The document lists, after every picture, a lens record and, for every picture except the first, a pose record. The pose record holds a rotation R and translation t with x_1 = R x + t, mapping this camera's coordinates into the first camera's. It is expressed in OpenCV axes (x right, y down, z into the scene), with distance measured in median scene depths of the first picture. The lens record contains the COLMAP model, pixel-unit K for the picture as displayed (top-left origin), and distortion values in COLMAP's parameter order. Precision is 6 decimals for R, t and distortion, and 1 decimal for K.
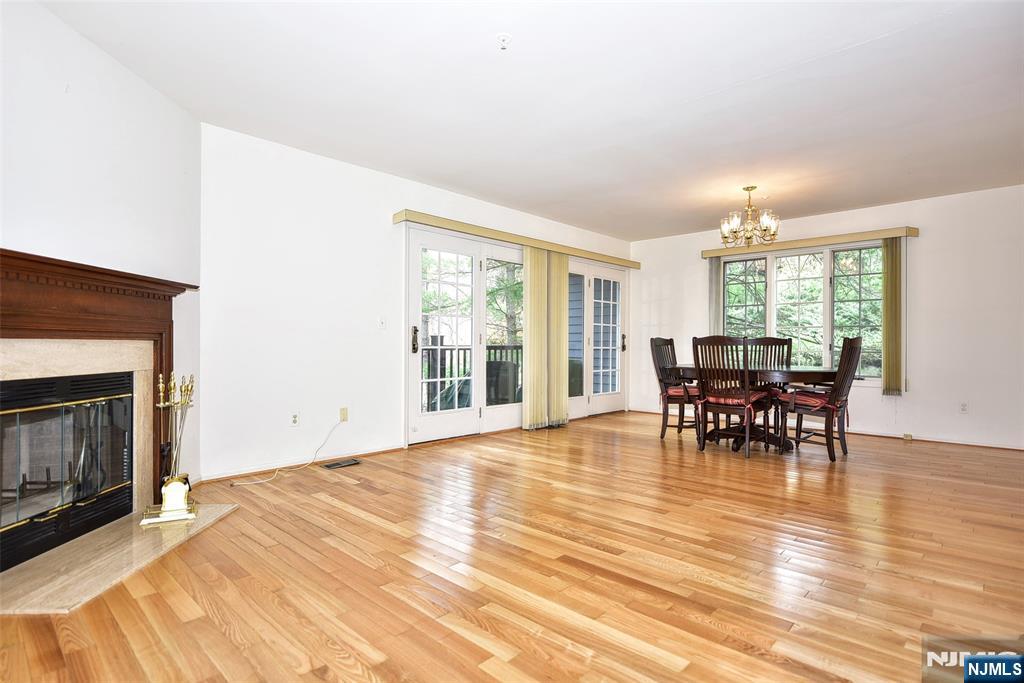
lens RADIAL K [[532.1, 0, 512.0], [0, 532.1, 341.5], [0, 0, 1]] dist [-0.005275, -0.000618]
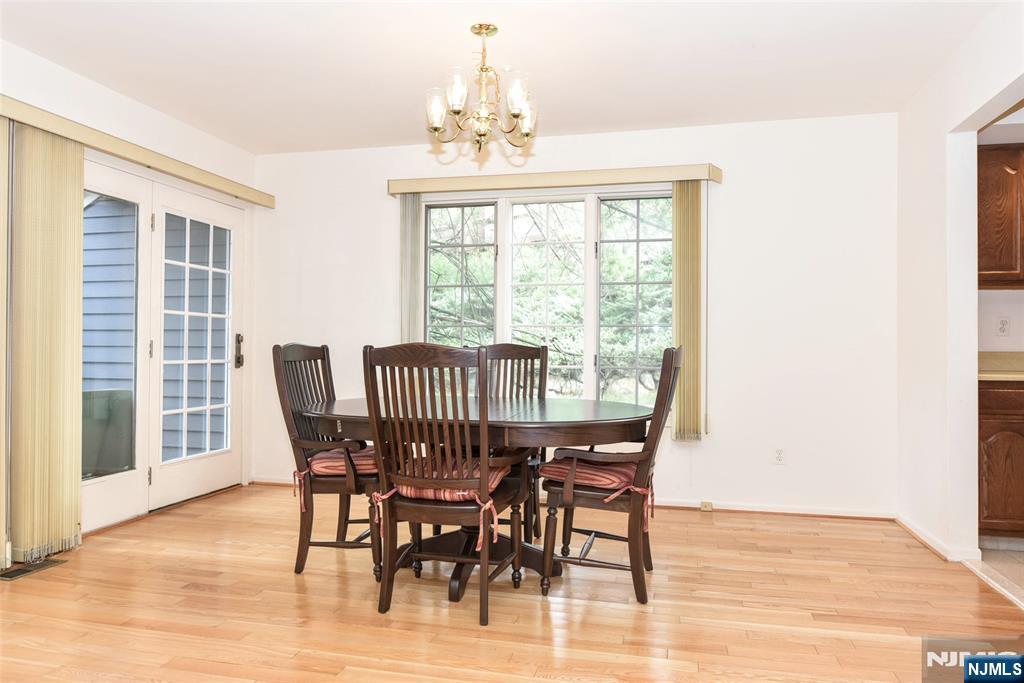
lens RADIAL K [[676.0, 0, 512.0], [0, 676.0, 341.5], [0, 0, 1]] dist [0.001419, 0.001074]
pose [[0.866798, 0.004102, 0.498642, 0.151701], [-0.004607, 0.999989, -0.000218, -0.009952], [-0.498638, -0.002108, 0.866808, 0.416623]]
